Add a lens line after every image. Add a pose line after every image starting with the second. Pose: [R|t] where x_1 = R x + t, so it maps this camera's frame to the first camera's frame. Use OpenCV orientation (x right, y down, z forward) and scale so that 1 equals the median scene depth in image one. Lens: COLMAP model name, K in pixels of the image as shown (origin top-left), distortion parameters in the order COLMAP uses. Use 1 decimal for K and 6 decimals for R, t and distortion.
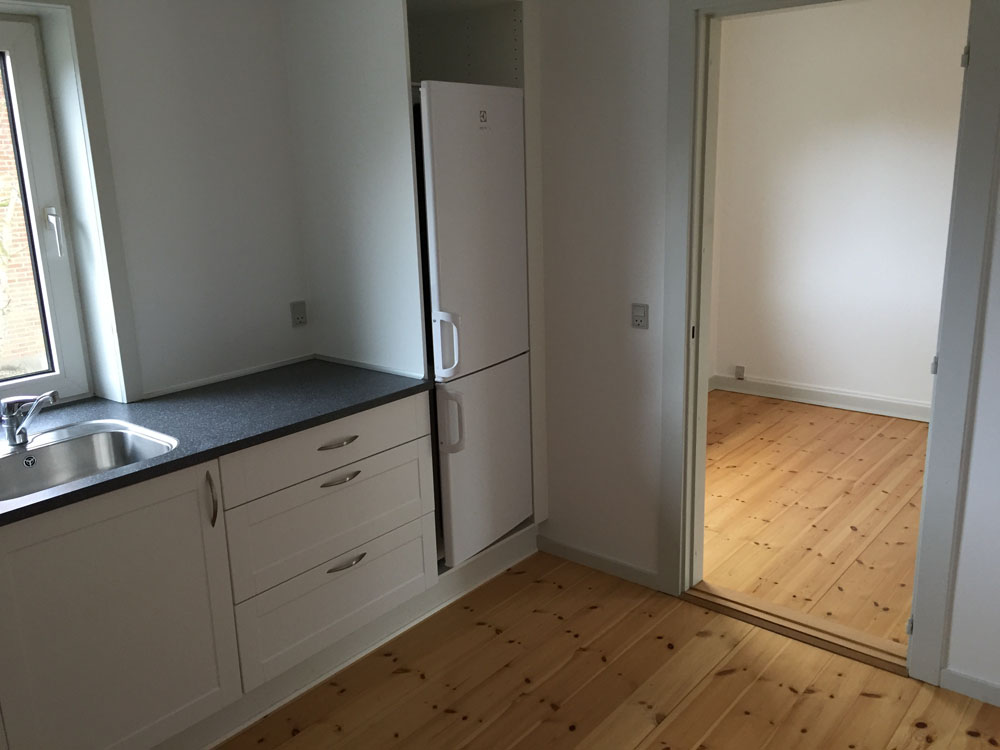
lens RADIAL K [[844.7, 0, 500.0], [0, 844.7, 375.0], [0, 0, 1]] dist [0.011497, 0.005923]
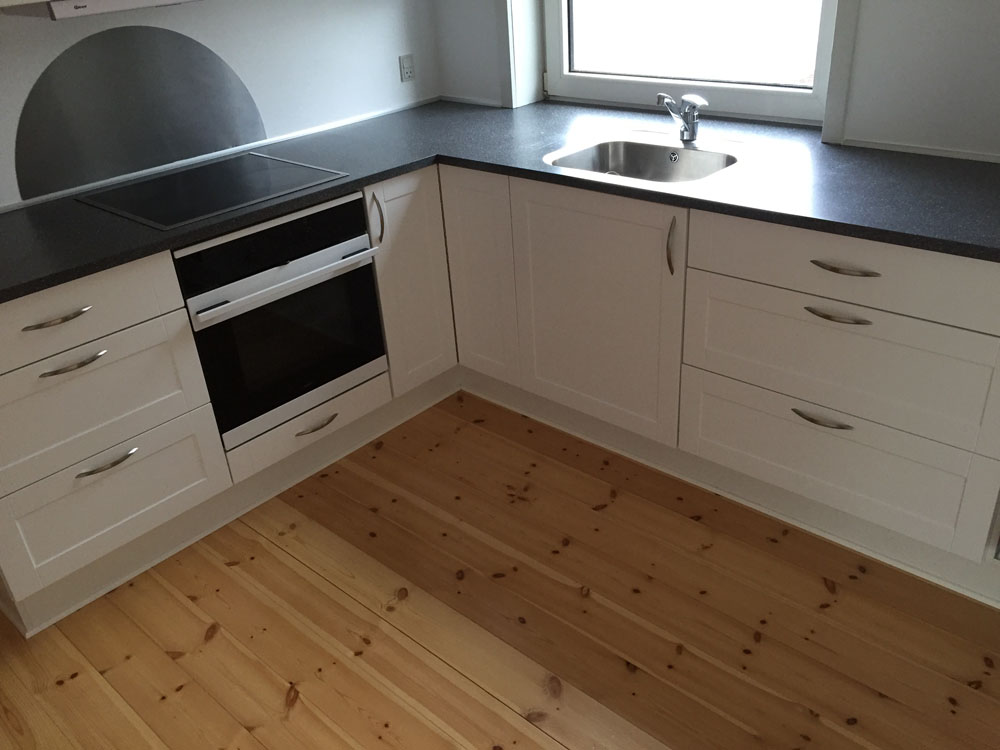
lens RADIAL K [[844.7, 0, 500.0], [0, 844.7, 375.0], [0, 0, 1]] dist [0.011497, 0.005923]
pose [[-0.064941, 0.500515, -0.863289, 0.511902], [-0.165571, 0.847719, 0.503943, -0.162955], [0.984057, 0.175662, 0.027819, 0.703531]]
